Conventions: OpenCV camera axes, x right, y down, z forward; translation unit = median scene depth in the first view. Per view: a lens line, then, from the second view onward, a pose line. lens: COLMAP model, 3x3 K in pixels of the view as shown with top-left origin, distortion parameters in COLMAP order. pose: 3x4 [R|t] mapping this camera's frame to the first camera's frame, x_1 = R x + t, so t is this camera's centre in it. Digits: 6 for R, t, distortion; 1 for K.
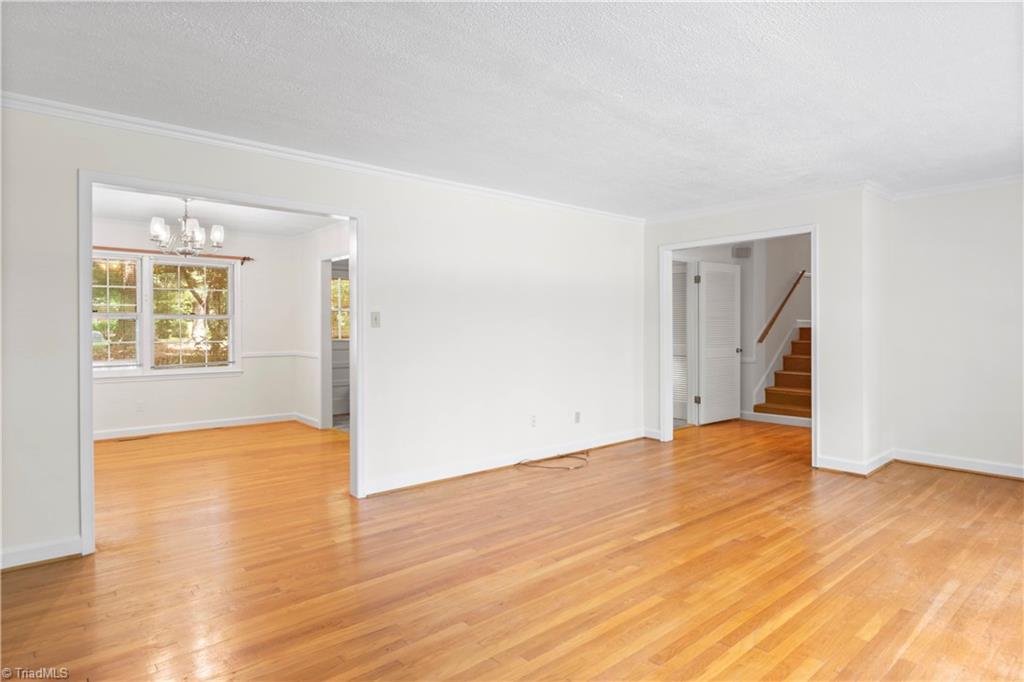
lens RADIAL K [[579.5, 0, 529.9], [0, 579.5, 326.9], [0, 0, 1]] dist [0.001141, -0.000649]
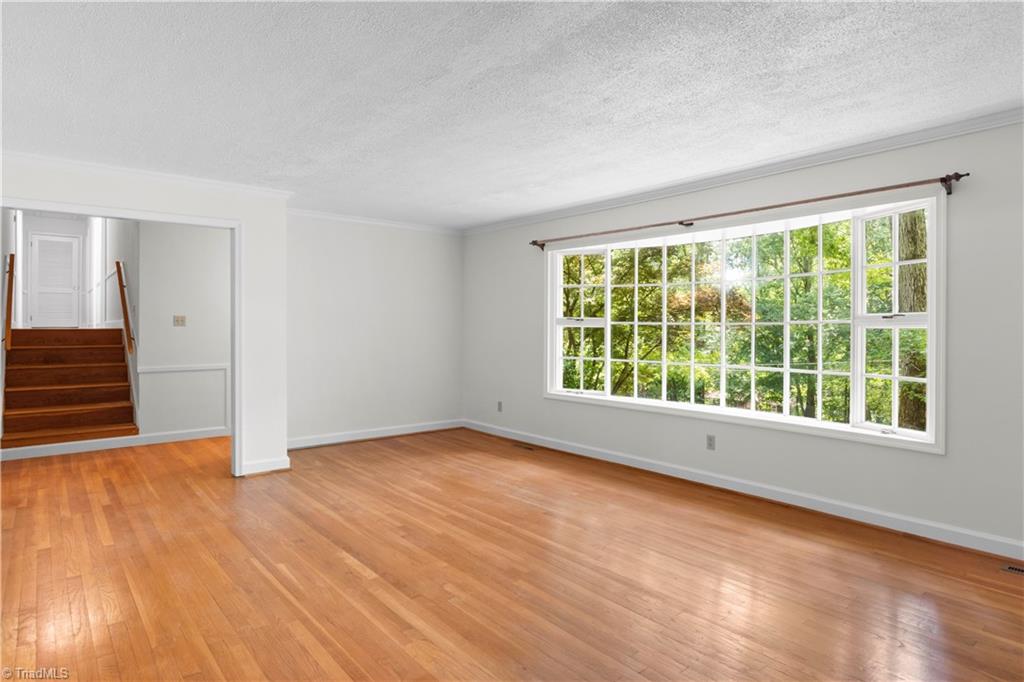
lens RADIAL K [[579.5, 0, 529.9], [0, 579.5, 326.9], [0, 0, 1]] dist [0.001141, -0.000649]
pose [[0.031856, 0.000049, 0.999492, -0.680868], [0.003247, 0.999995, -0.000153, -0.002269], [-0.999487, 0.003250, 0.031855, 0.759939]]
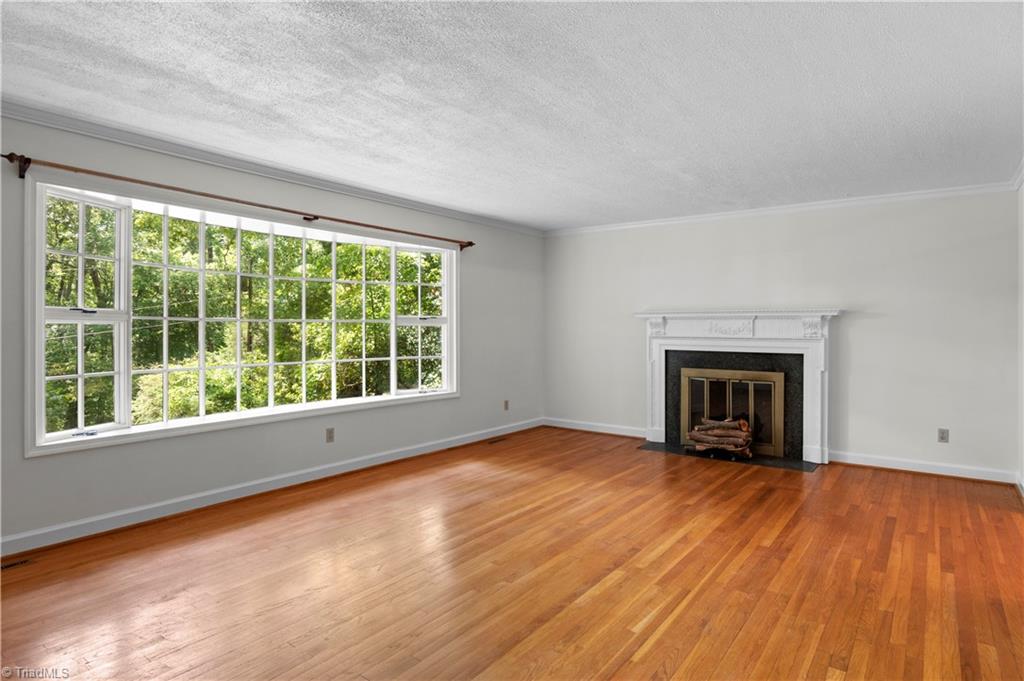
lens RADIAL K [[579.5, 0, 529.9], [0, 579.5, 326.4], [0, 0, 1]] dist [0.001141, -0.000649]
pose [[-0.975718, -0.006658, -0.218928, 0.527563], [-0.008423, 0.999939, 0.007130, -0.010716], [0.218867, 0.008801, -0.975715, 1.872770]]
